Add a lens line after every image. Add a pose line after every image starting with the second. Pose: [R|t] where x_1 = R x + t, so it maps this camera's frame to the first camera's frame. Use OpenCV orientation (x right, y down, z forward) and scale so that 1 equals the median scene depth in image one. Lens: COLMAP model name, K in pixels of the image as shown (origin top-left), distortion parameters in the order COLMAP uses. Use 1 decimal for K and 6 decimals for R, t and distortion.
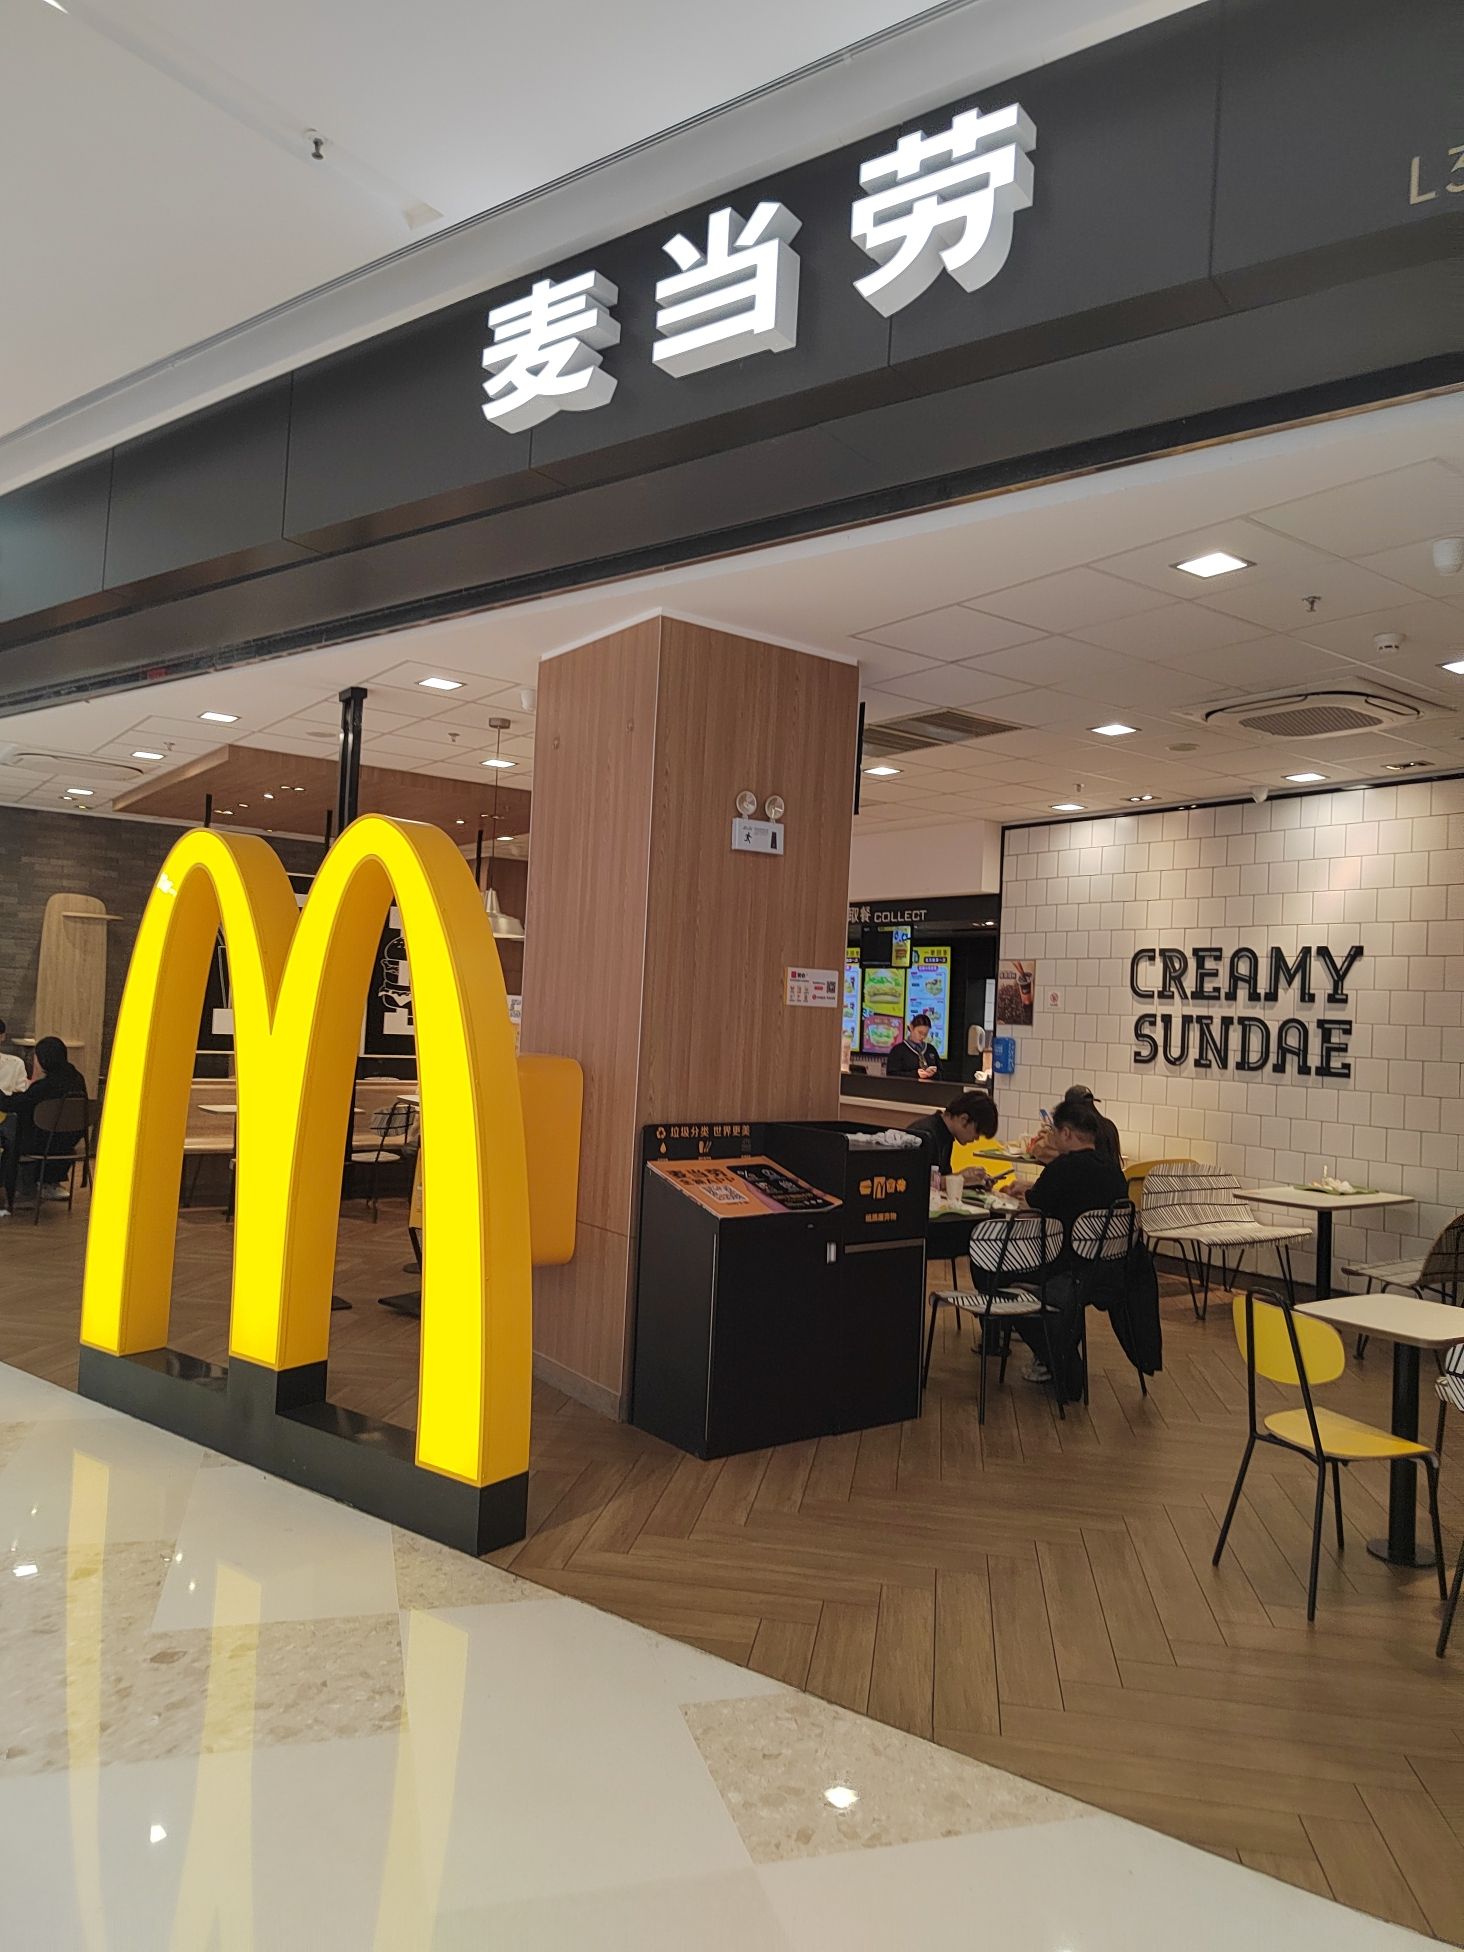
lens RADIAL K [[1327.5, 0, 732.0], [0, 1327.5, 976.0], [0, 0, 1]] dist [0.001032, 0.000383]
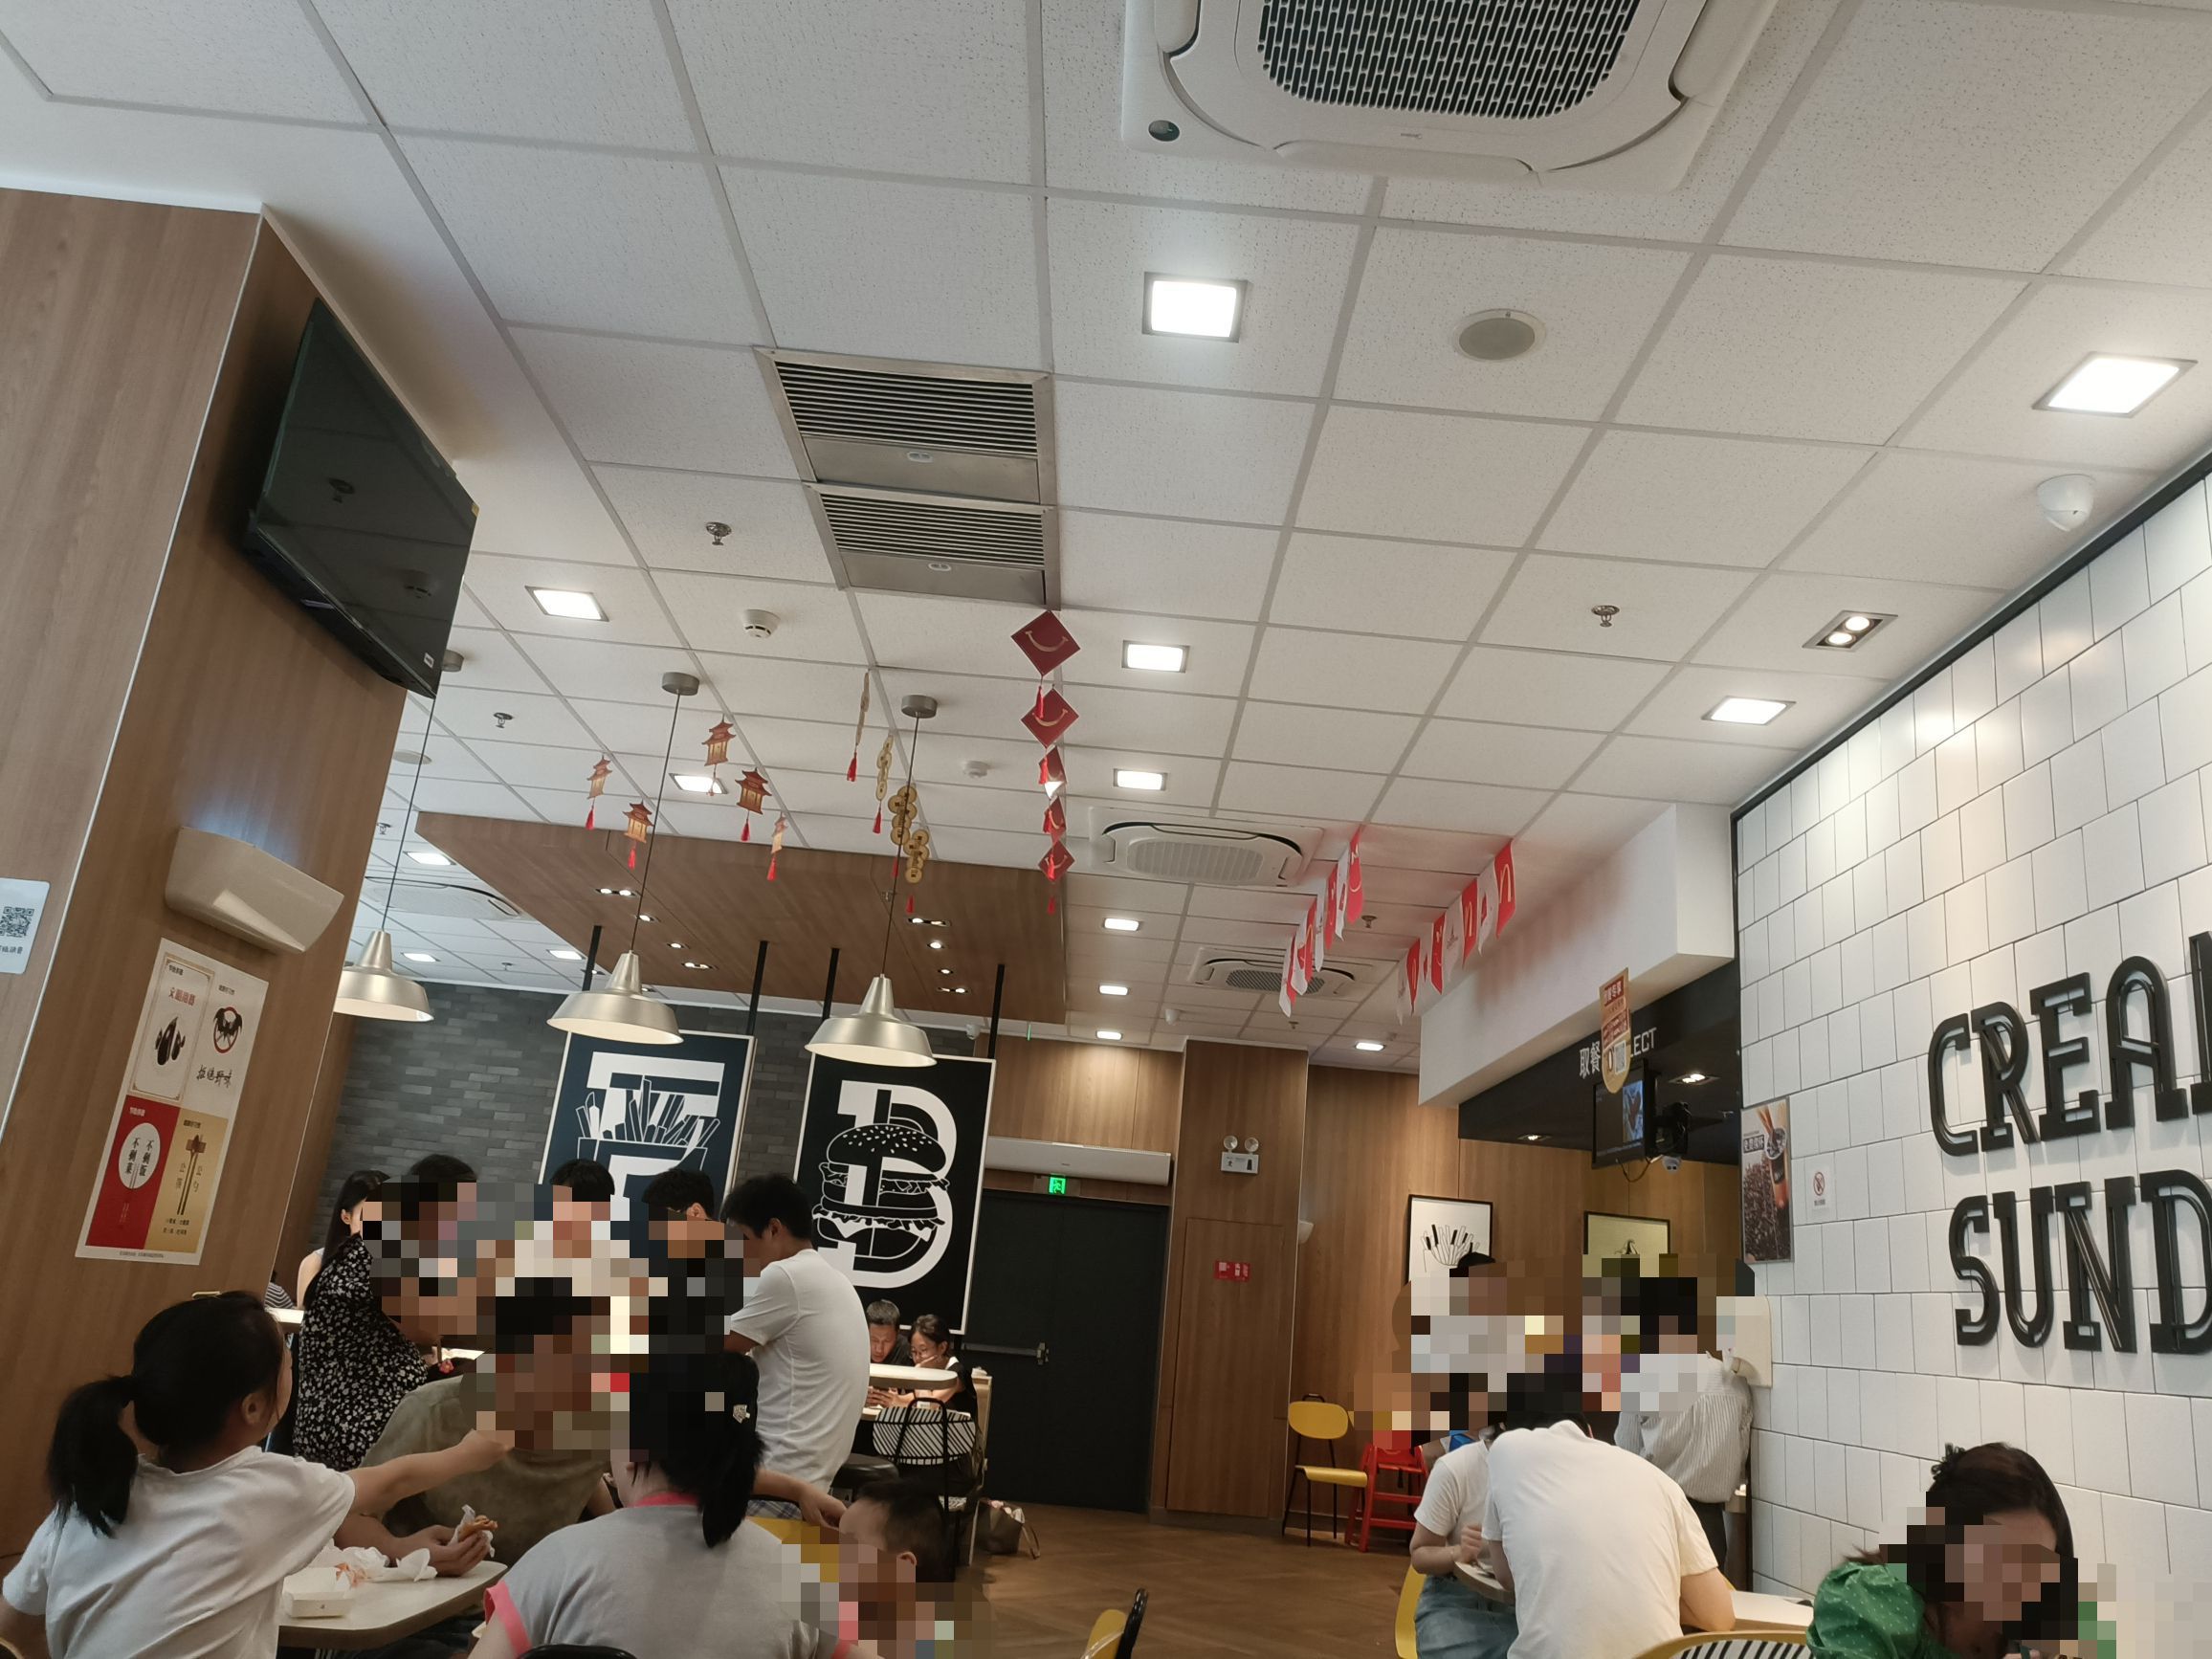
lens RADIAL K [[1674.8, 0, 1106.0], [0, 1674.8, 829.5], [0, 0, 1]] dist [-0.032606, 0.129367]
pose [[0.817259, -0.134860, -0.560268, 0.404407], [-0.037250, 0.957835, -0.284893, 0.073292], [0.575065, 0.253701, 0.777776, 0.511456]]
